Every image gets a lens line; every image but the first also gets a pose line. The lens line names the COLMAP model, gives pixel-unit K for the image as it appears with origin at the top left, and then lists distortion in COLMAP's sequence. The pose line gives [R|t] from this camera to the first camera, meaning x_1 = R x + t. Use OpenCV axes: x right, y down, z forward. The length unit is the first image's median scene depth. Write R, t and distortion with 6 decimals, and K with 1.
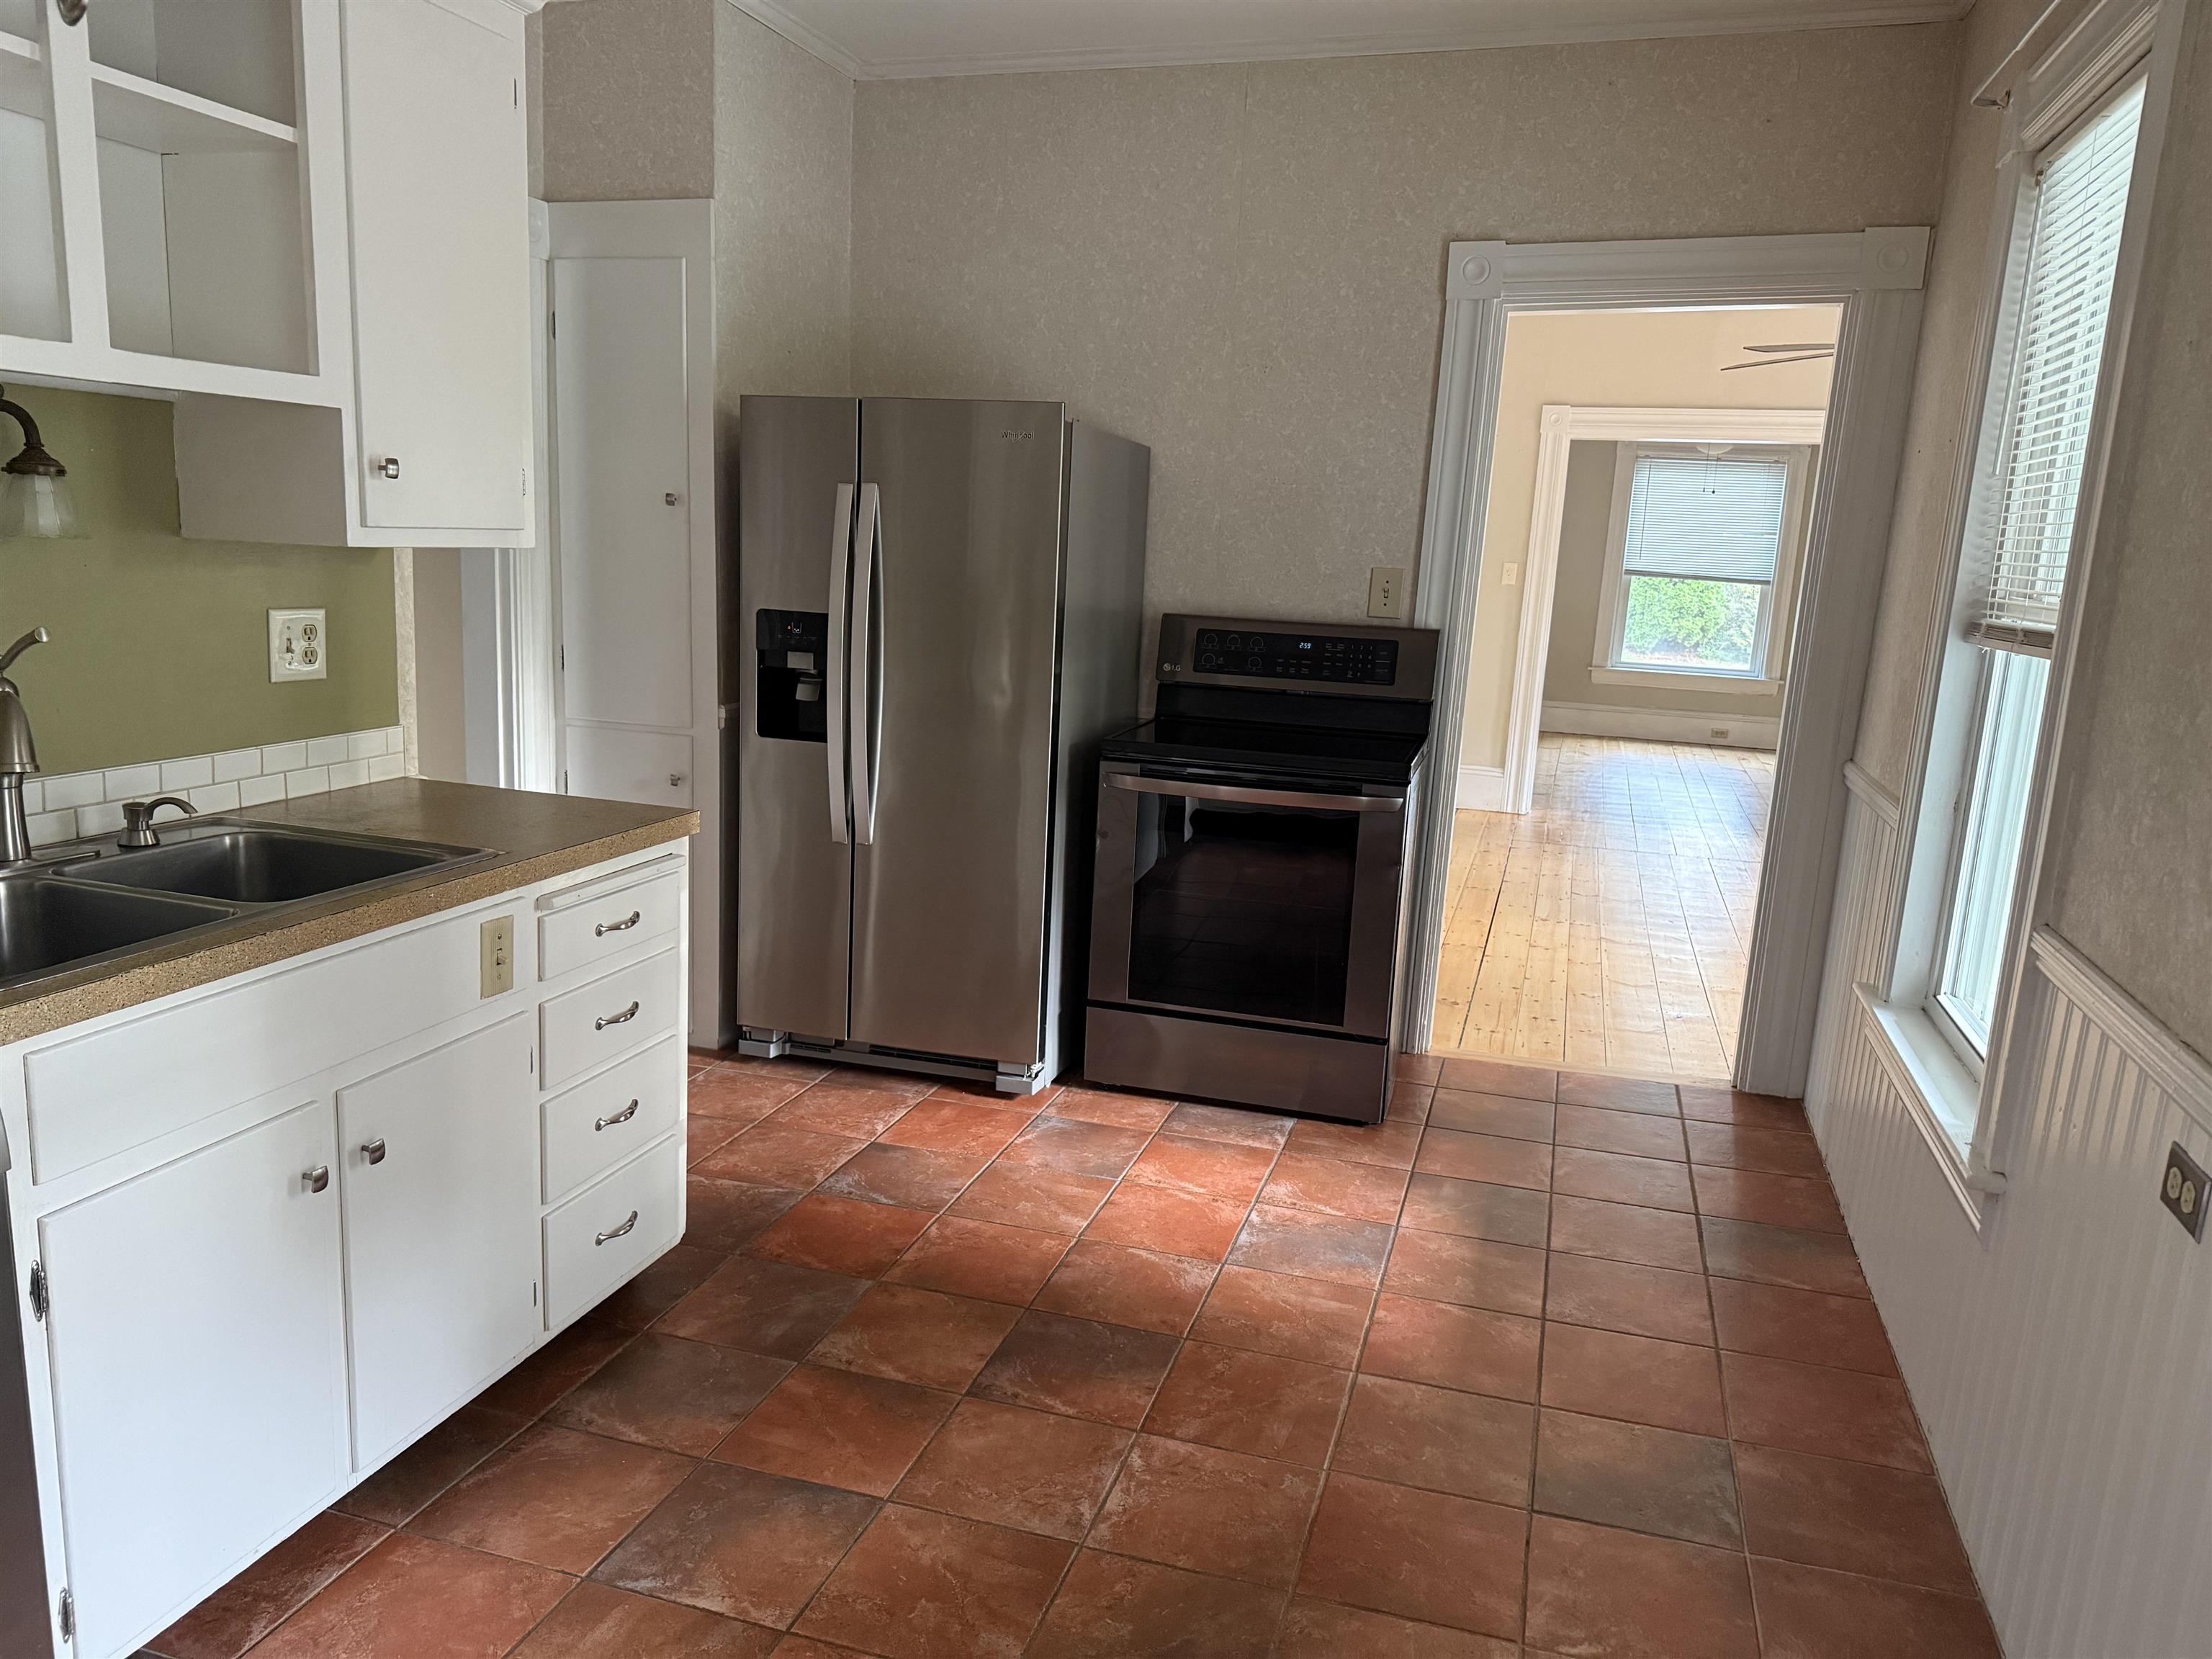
lens RADIAL K [[1549.7, 0, 1106.0], [0, 1549.7, 829.5], [0, 0, 1]] dist [0.089574, -0.125202]
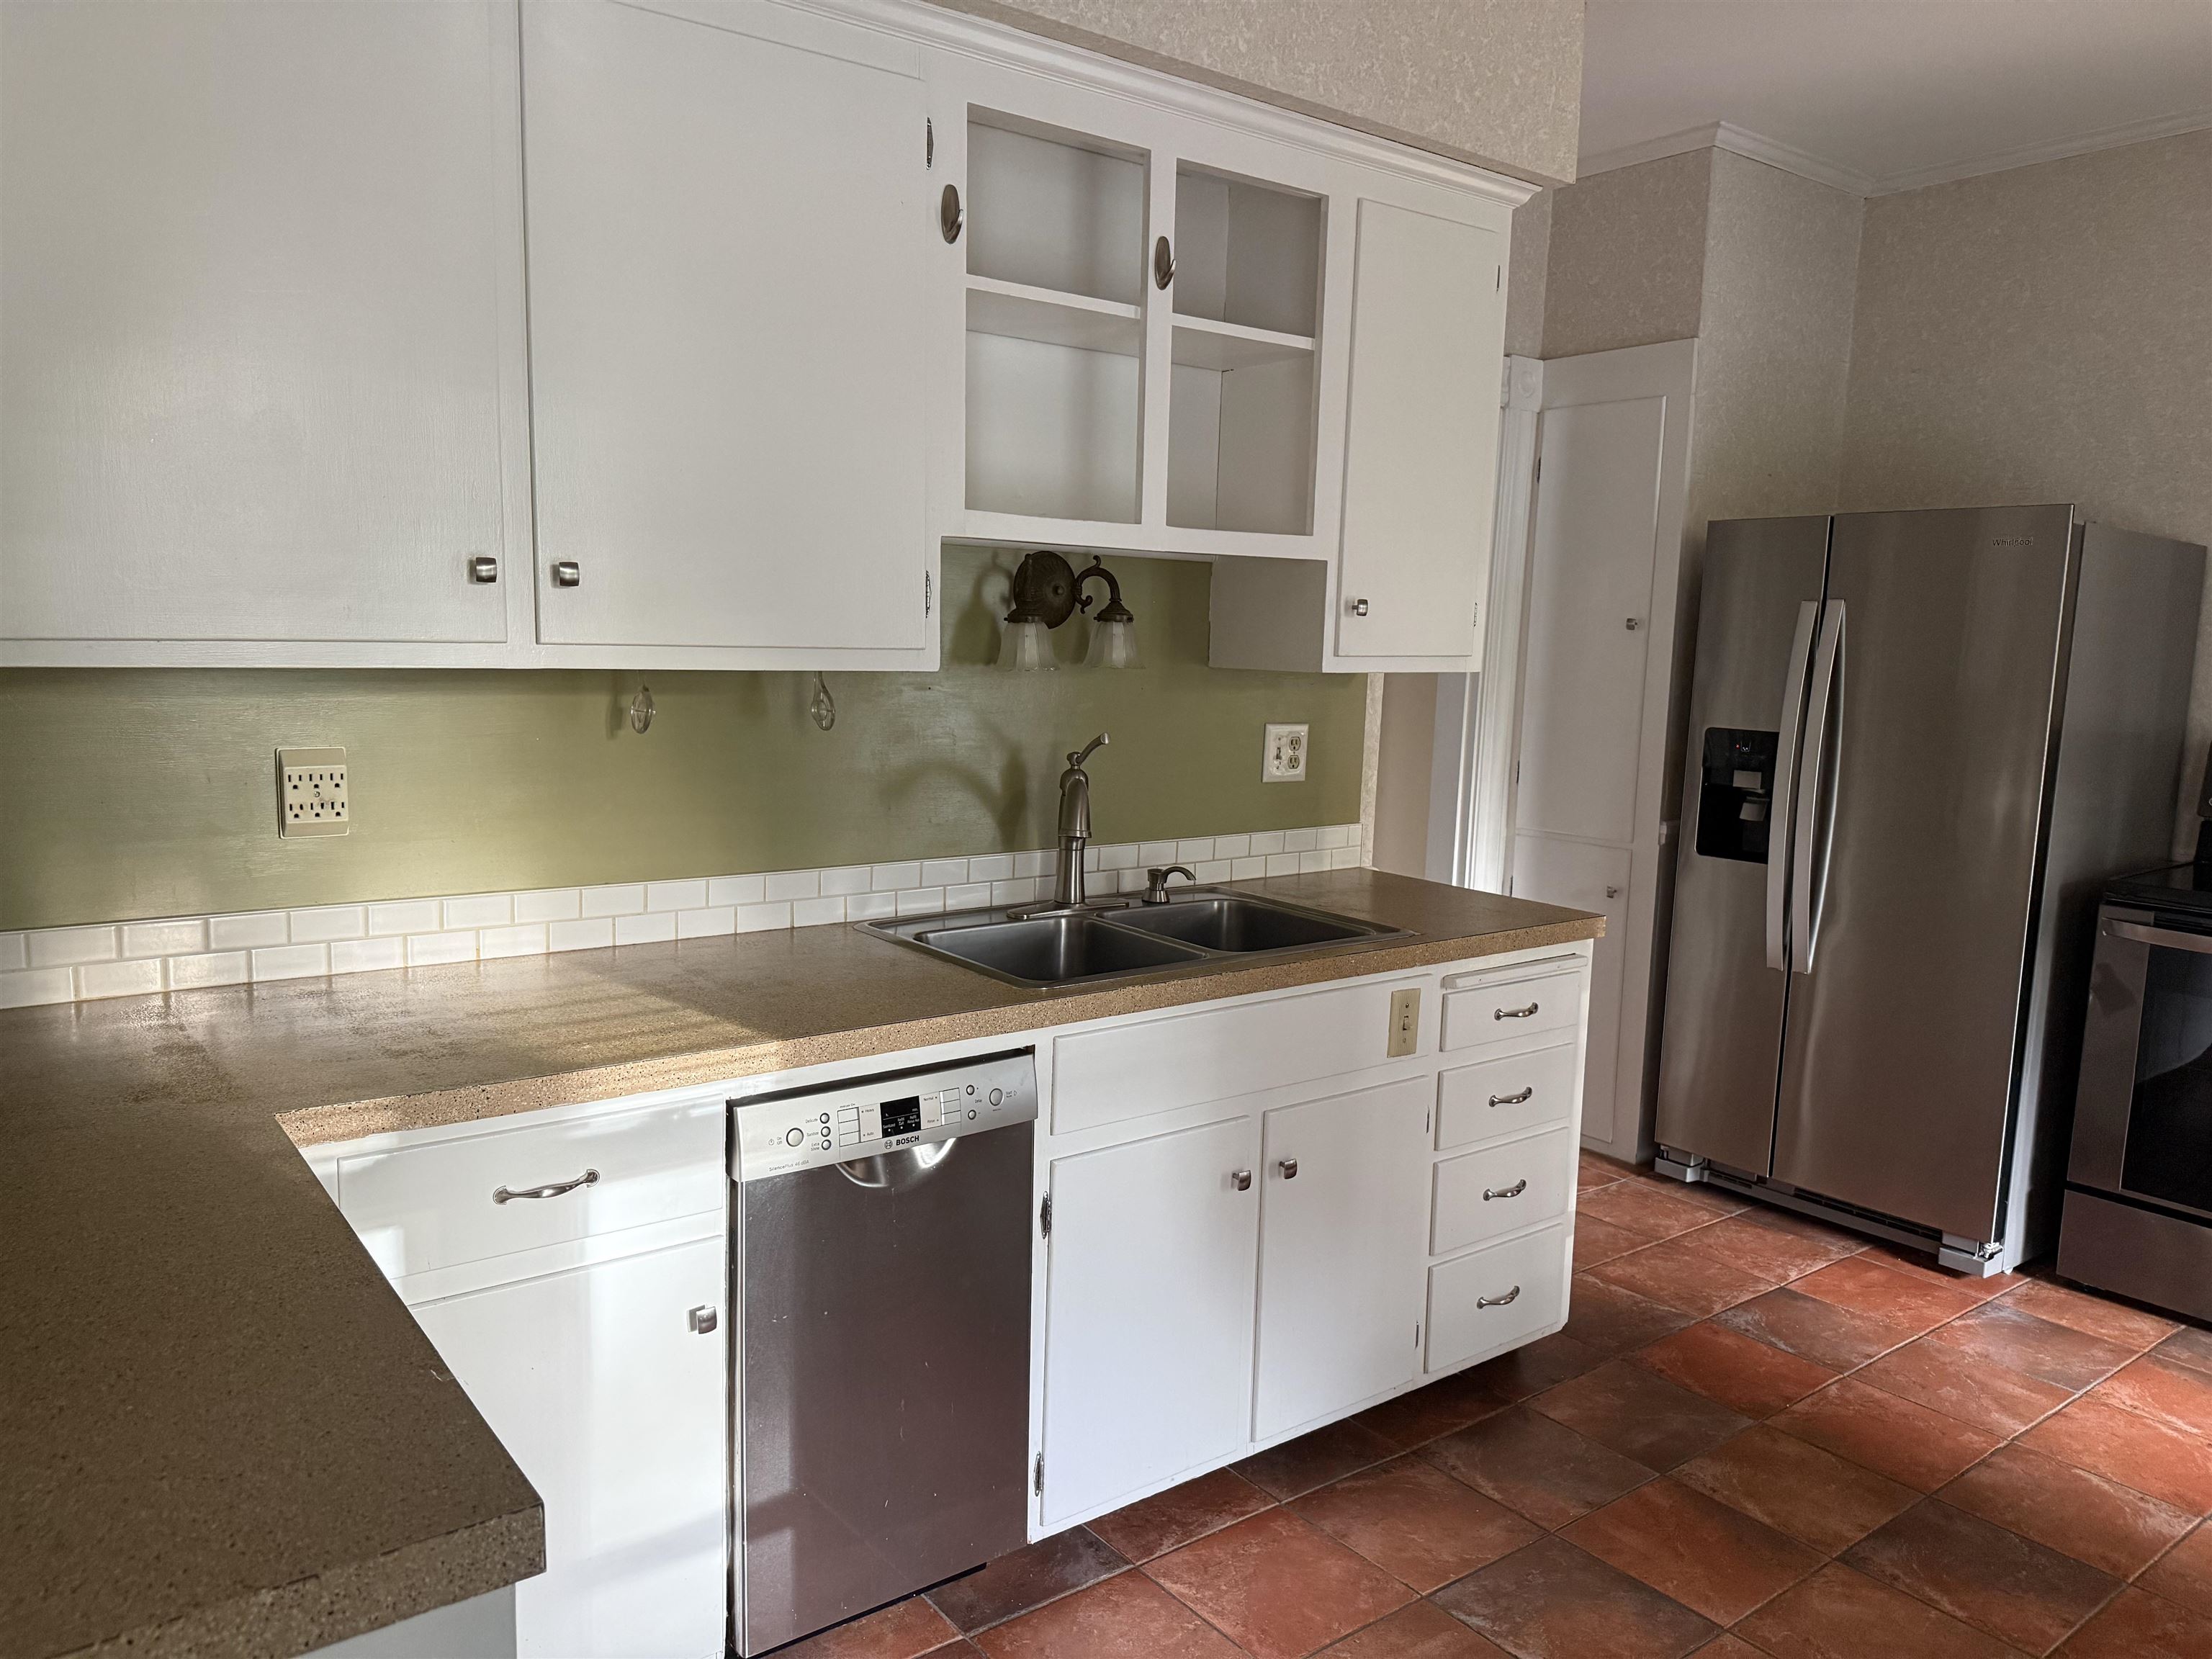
lens RADIAL K [[1549.7, 0, 1106.0], [0, 1549.7, 829.5], [0, 0, 1]] dist [0.089574, -0.125202]
pose [[0.815290, 0.053366, -0.576589, 0.064894], [-0.097813, 0.994127, -0.046297, 0.010488], [0.570732, 0.094143, 0.815722, -0.053661]]
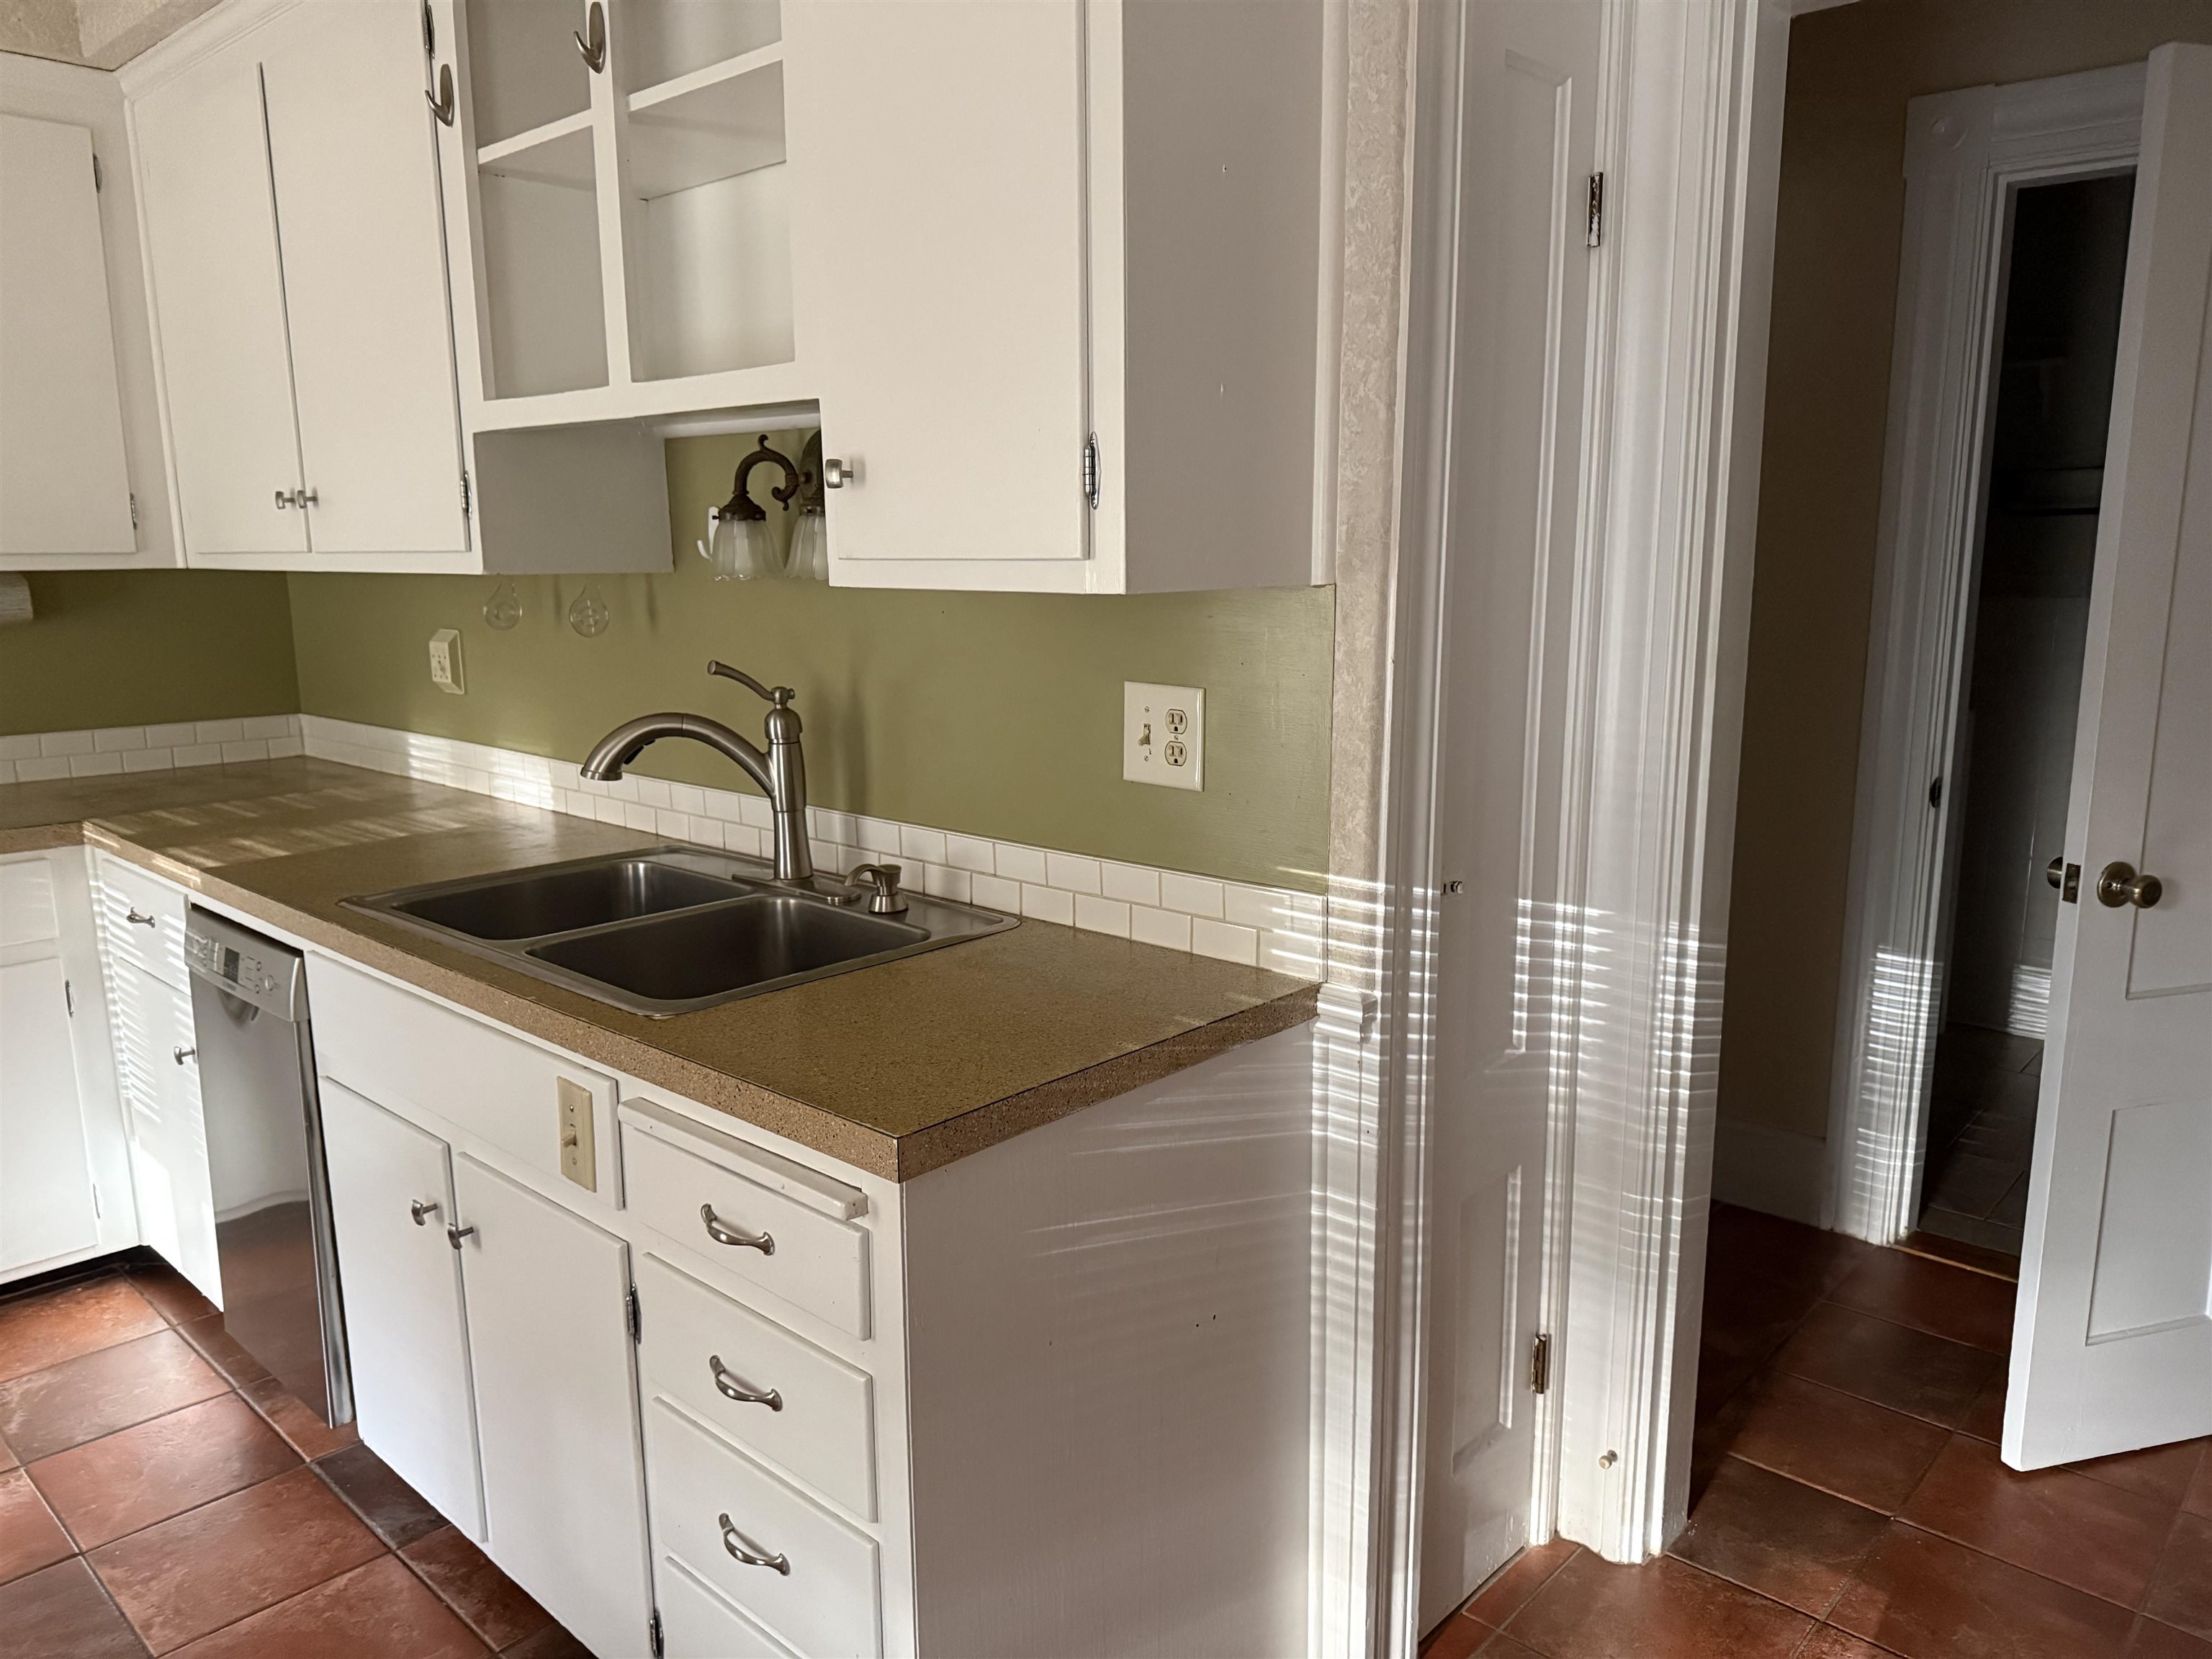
lens RADIAL K [[1554.1, 0, 1108.8], [0, 1554.1, 841.8], [0, 0, 1]] dist [0.106938, -0.132055]
pose [[-0.450317, 0.125768, -0.883967, 0.104588], [-0.180191, 0.956858, 0.227933, -0.202976], [0.874498, 0.261925, -0.408227, 1.144950]]
